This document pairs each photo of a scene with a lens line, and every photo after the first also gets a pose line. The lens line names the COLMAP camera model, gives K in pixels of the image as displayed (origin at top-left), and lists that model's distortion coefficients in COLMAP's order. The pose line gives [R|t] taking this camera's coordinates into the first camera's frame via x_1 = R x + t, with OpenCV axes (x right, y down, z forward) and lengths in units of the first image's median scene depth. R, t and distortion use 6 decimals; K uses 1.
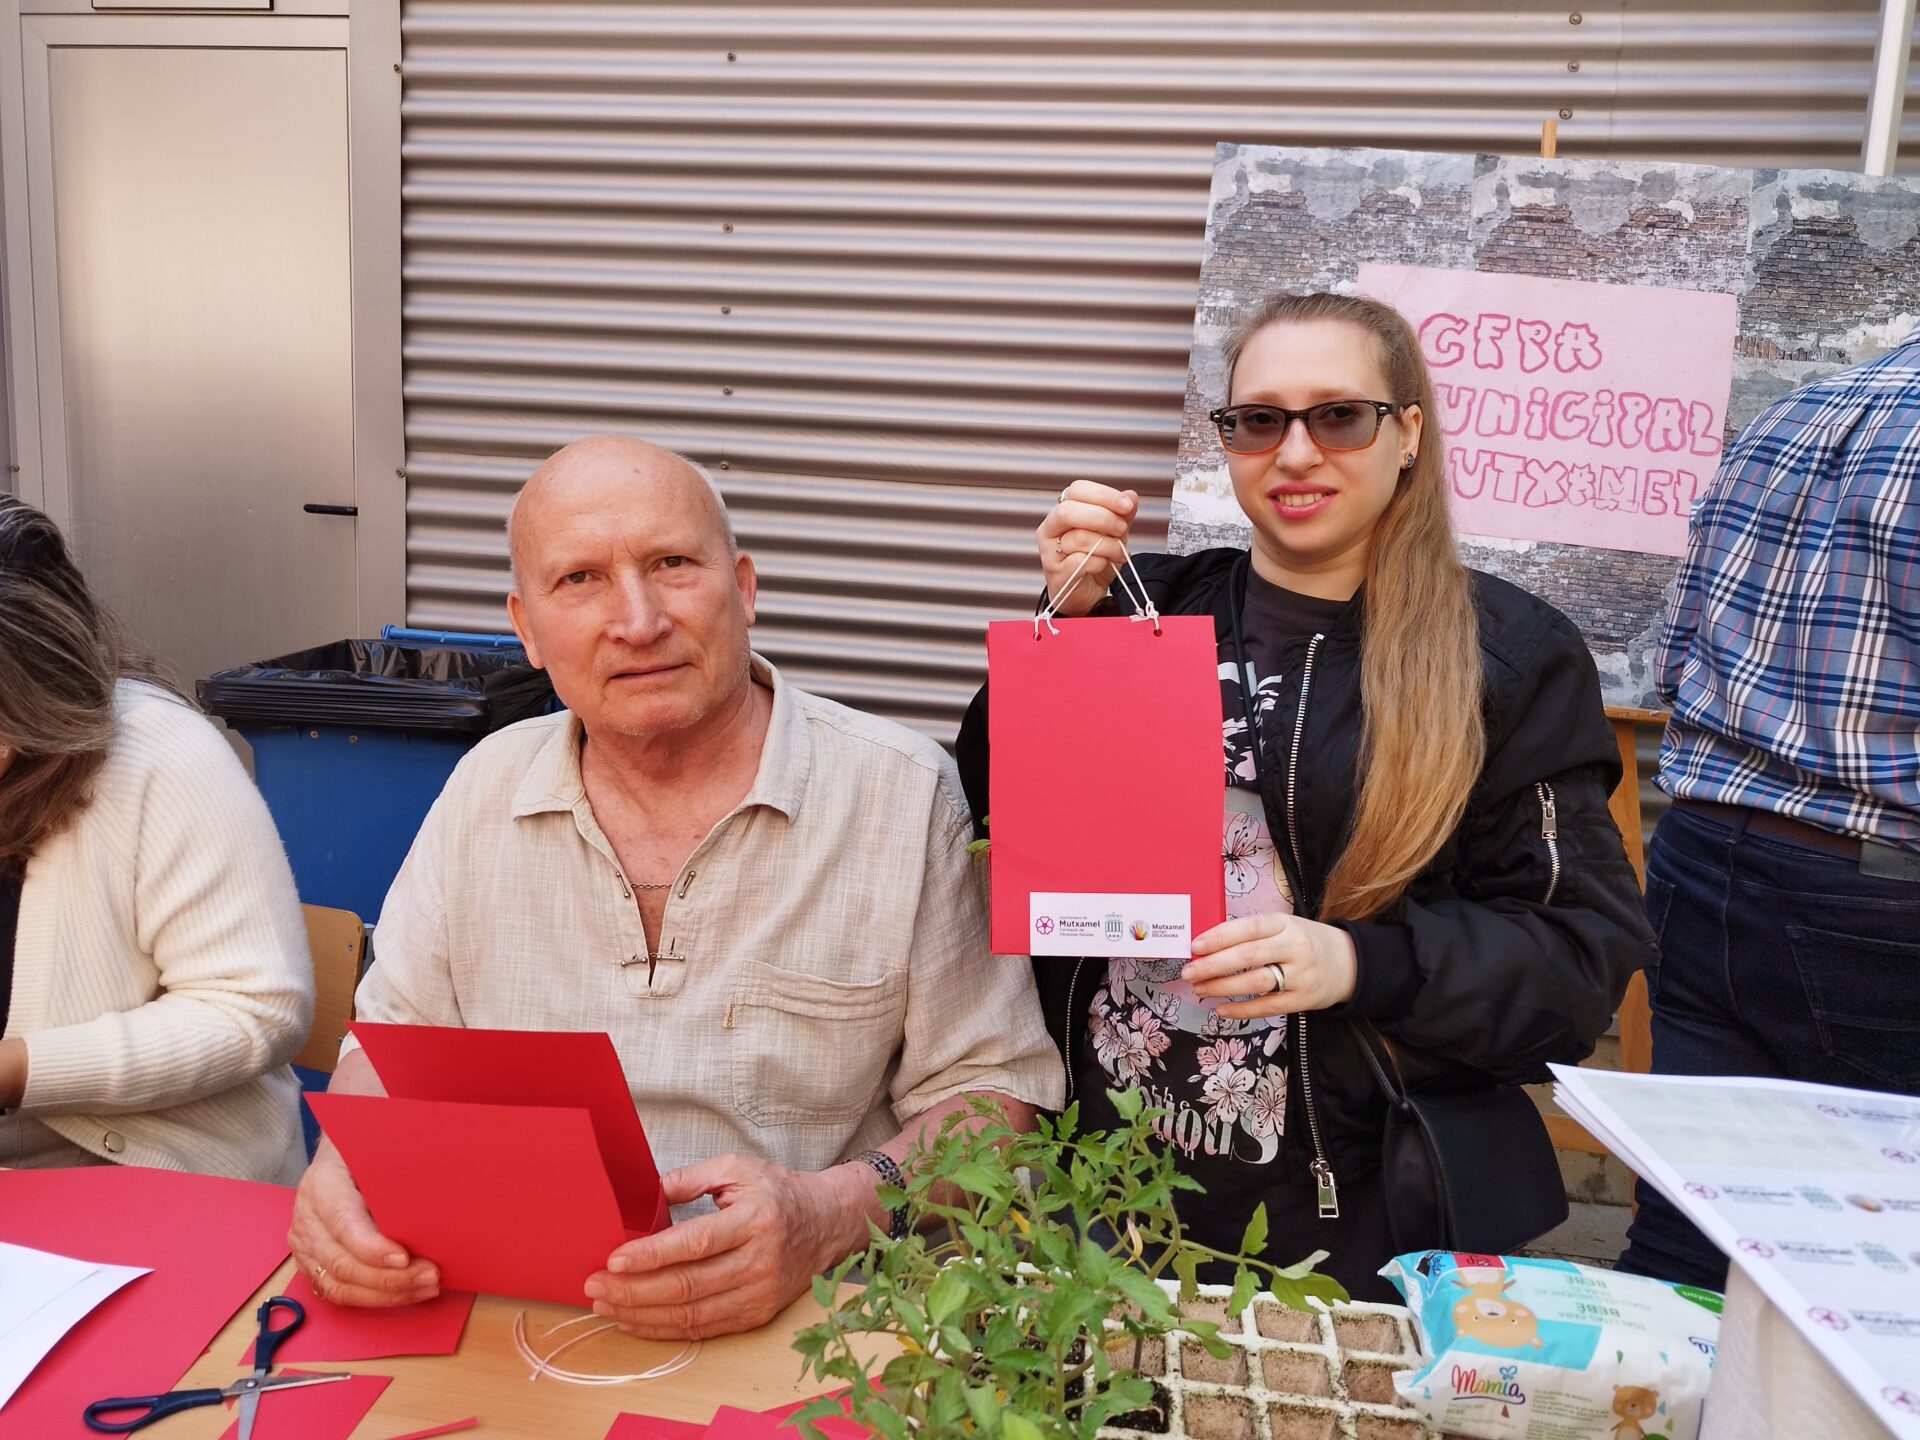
lens RADIAL K [[1441.3, 0, 1092.9], [0, 1441.3, 720.7], [0, 0, 1]] dist [0.001718, -0.003440]
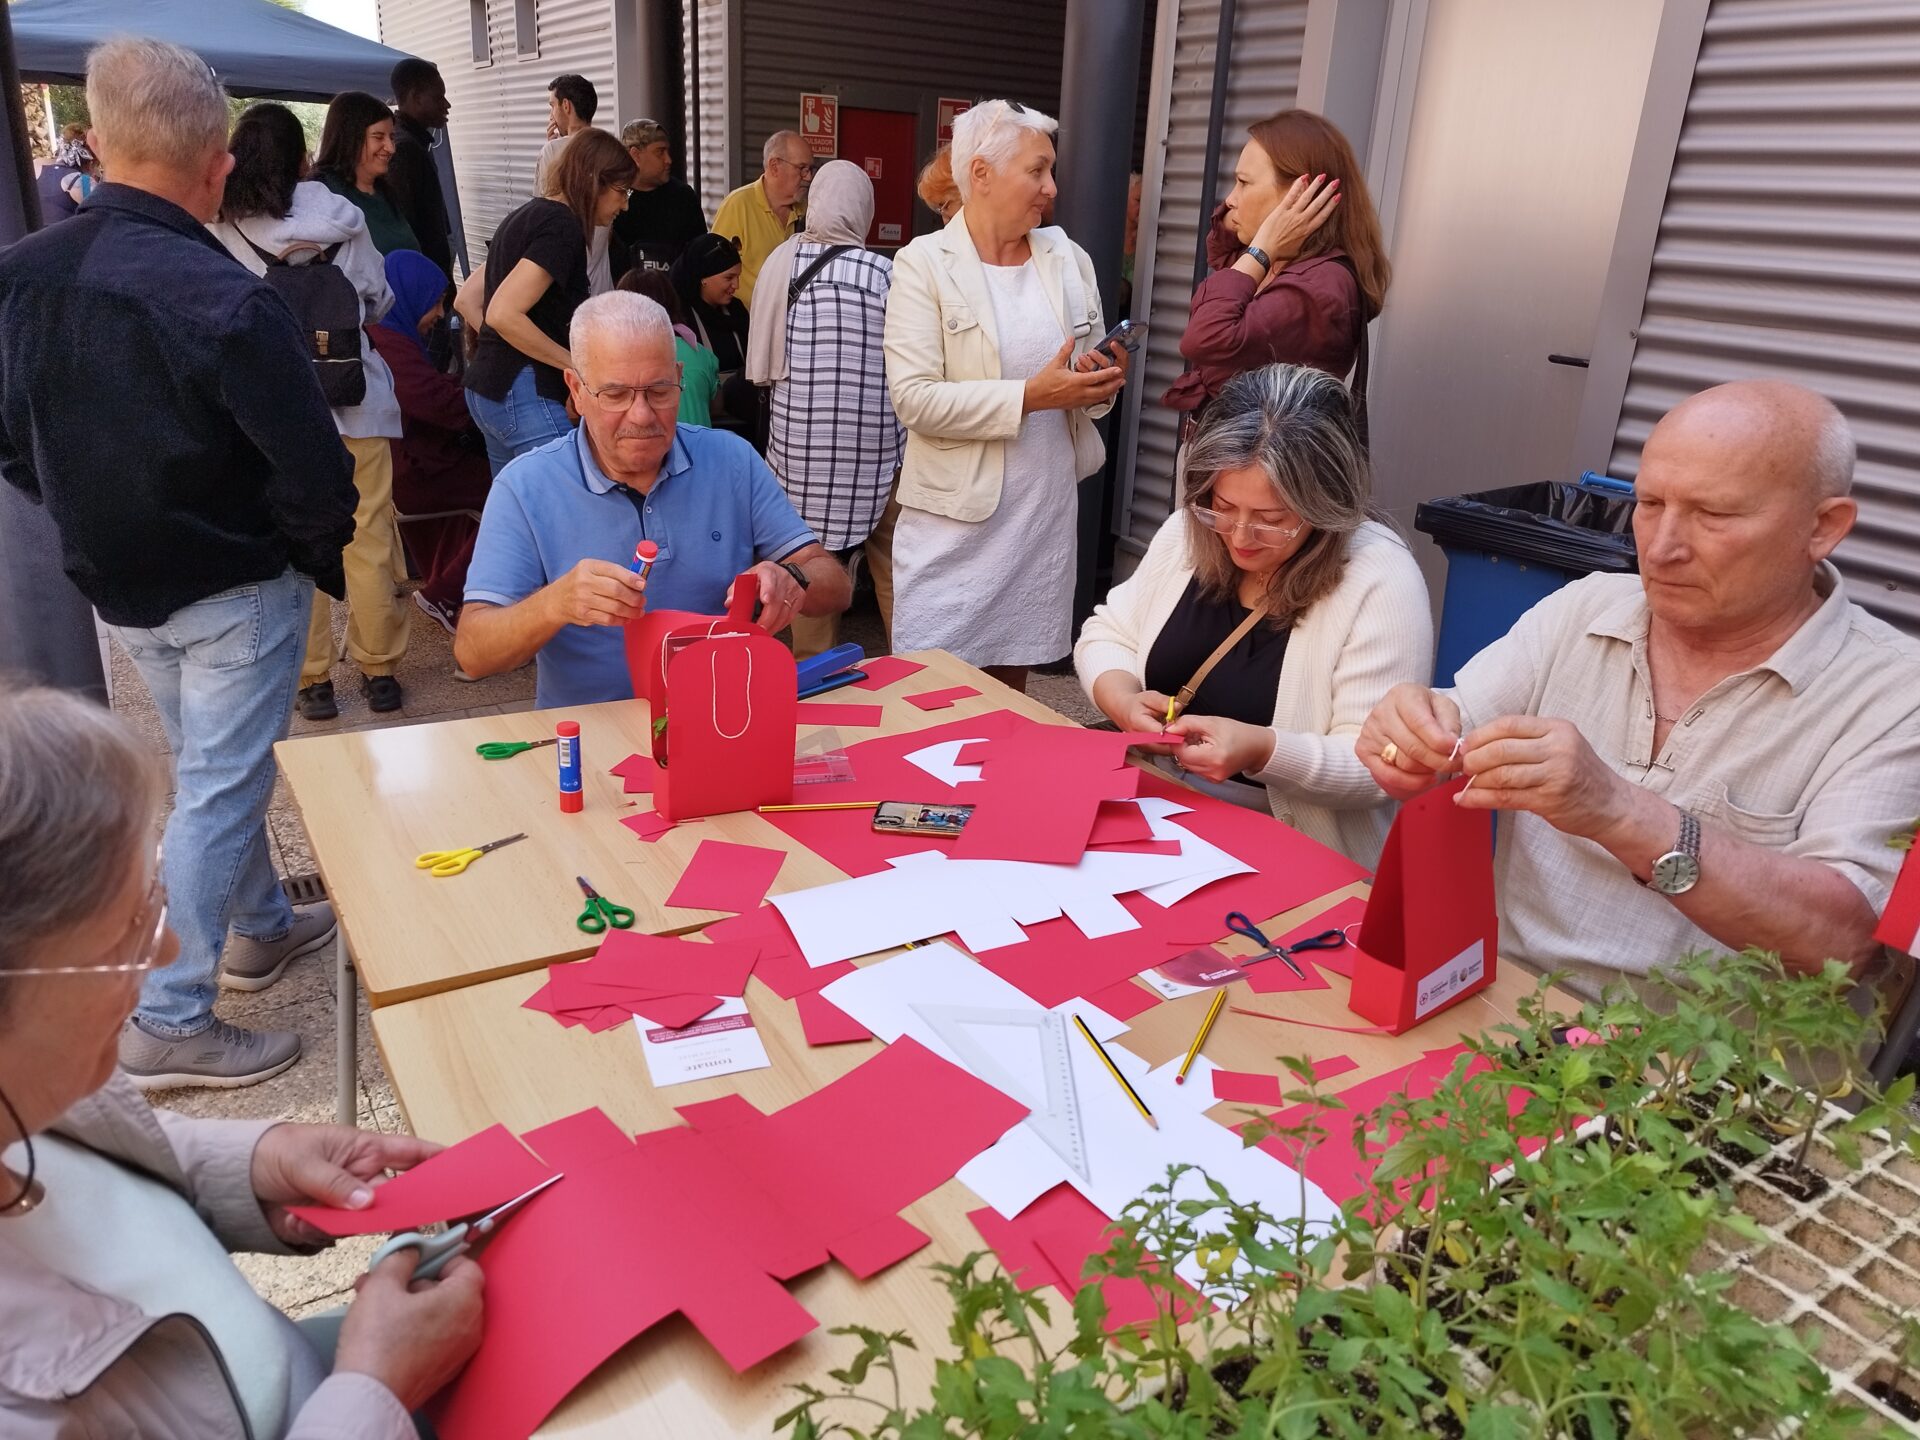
lens RADIAL K [[1421.9, 0, 950.4], [0, 1421.9, 710.9], [0, 0, 1]] dist [0.001958, 0.001410]
pose [[0.629033, 0.247641, -0.736879, 0.311243], [-0.170679, 0.968770, 0.179873, -0.015032], [0.758410, 0.012623, 0.651655, -0.464665]]
